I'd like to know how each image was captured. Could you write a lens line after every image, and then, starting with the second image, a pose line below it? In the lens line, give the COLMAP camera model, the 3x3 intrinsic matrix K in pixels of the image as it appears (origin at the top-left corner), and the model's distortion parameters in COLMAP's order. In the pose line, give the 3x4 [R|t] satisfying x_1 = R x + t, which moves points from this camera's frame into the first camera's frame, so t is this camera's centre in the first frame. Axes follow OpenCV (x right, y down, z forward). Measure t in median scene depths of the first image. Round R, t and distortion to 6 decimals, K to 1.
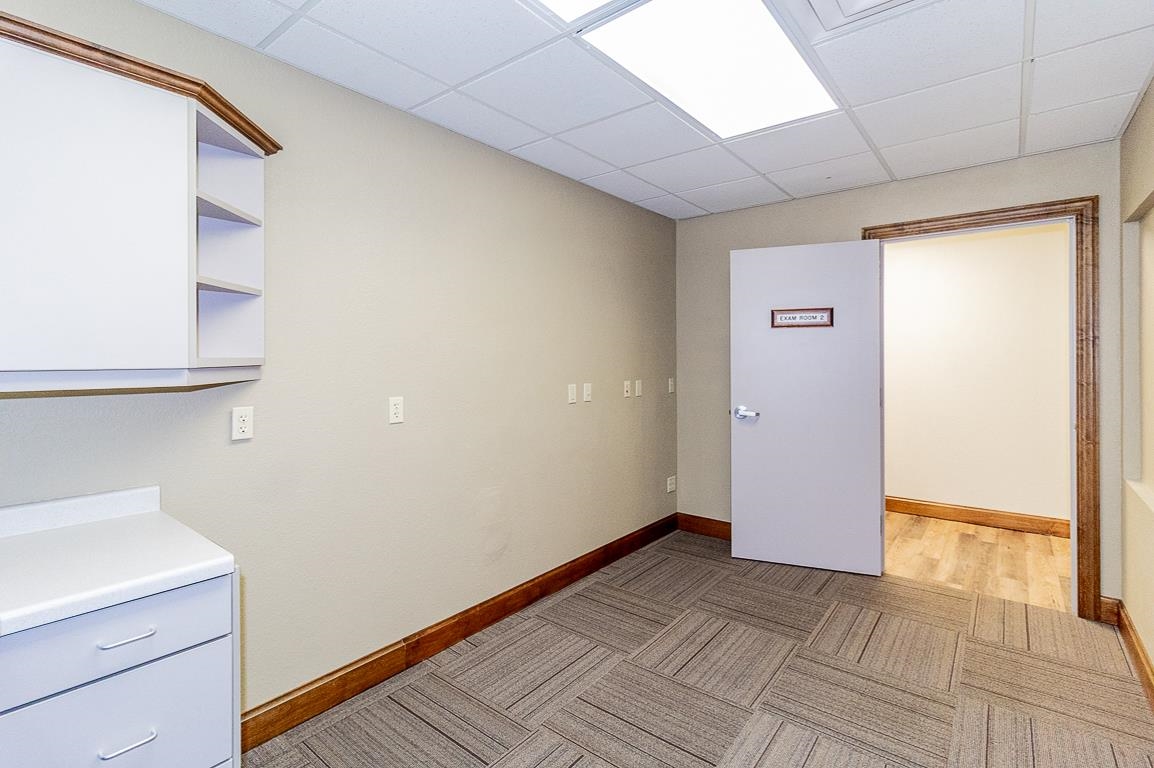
lens RADIAL K [[548.6, 0, 571.0], [0, 548.6, 374.5], [0, 0, 1]] dist [0.002834, 0.000619]
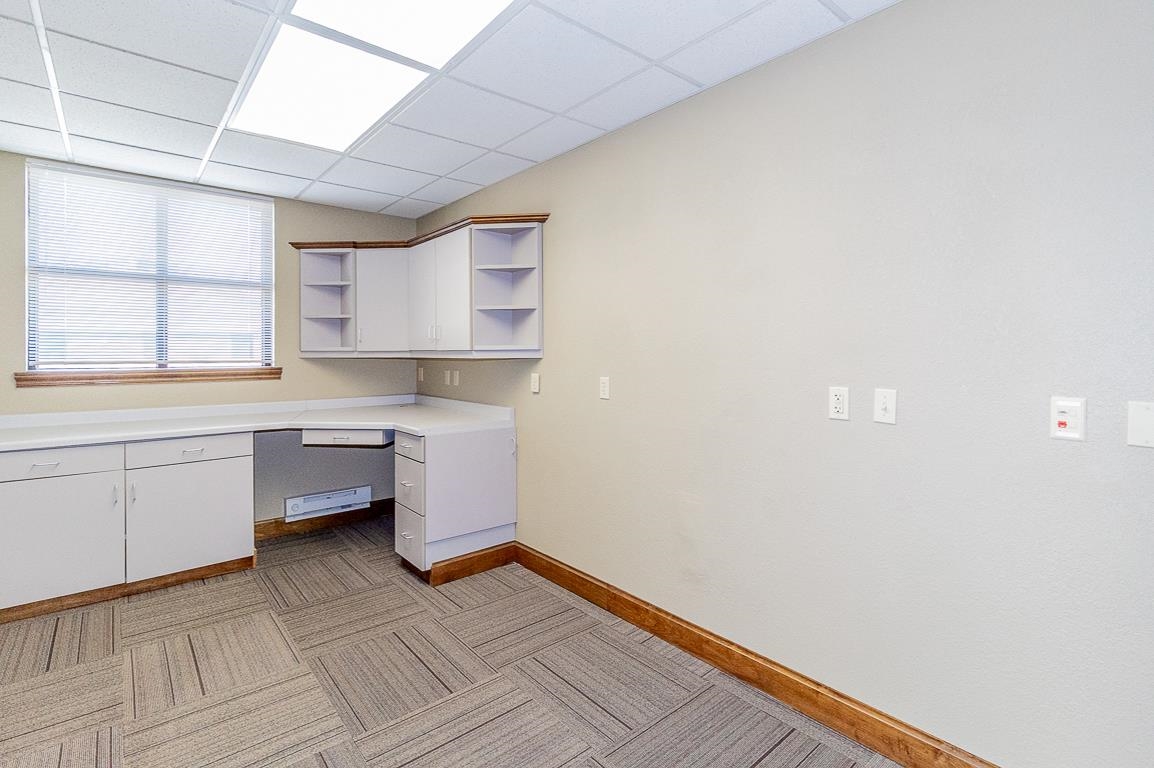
lens RADIAL K [[548.6, 0, 558.3], [0, 548.6, 348.1], [0, 0, 1]] dist [0.002834, 0.000619]
pose [[-0.215941, 0.011625, -0.976337, 0.858884], [-0.009378, 0.999858, 0.013980, -0.037437], [0.976361, 0.012175, -0.215802, 1.144693]]
